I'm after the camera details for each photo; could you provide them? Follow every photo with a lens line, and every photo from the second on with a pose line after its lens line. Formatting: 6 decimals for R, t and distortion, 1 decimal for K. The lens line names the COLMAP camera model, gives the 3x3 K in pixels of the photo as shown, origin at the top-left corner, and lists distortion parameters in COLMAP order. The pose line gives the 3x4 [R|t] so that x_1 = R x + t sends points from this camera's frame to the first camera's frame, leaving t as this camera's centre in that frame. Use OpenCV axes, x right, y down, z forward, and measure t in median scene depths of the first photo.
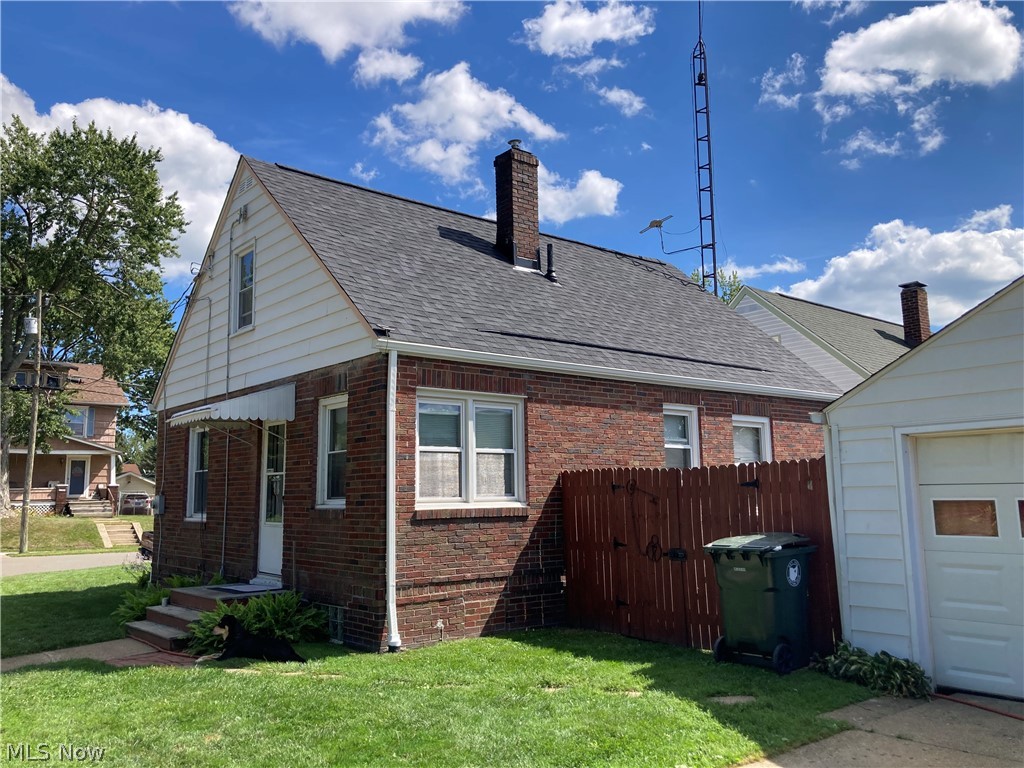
lens RADIAL K [[847.9, 0, 512.0], [0, 847.9, 384.0], [0, 0, 1]] dist [-0.006603, 0.005513]
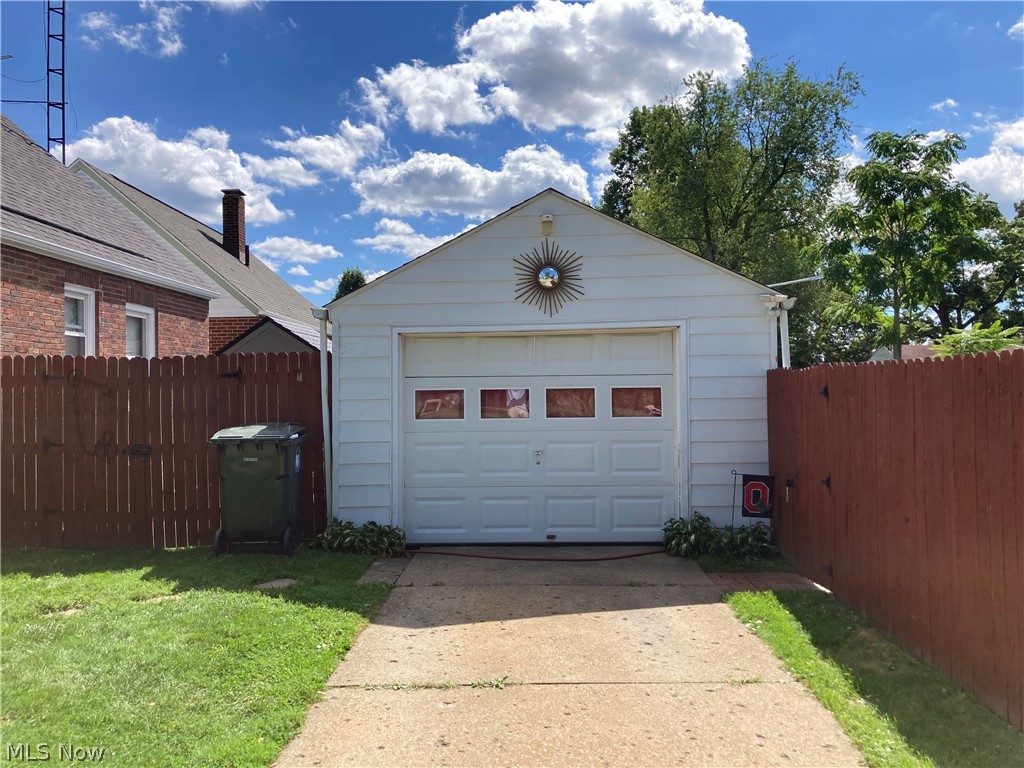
lens RADIAL K [[841.0, 0, 512.0], [0, 841.0, 384.0], [0, 0, 1]] dist [0.004222, -0.002536]
pose [[0.635718, 0.006255, 0.771896, -0.240836], [-0.096648, 0.992743, 0.071553, 0.024420], [-0.765847, -0.120090, 0.631709, 0.122097]]
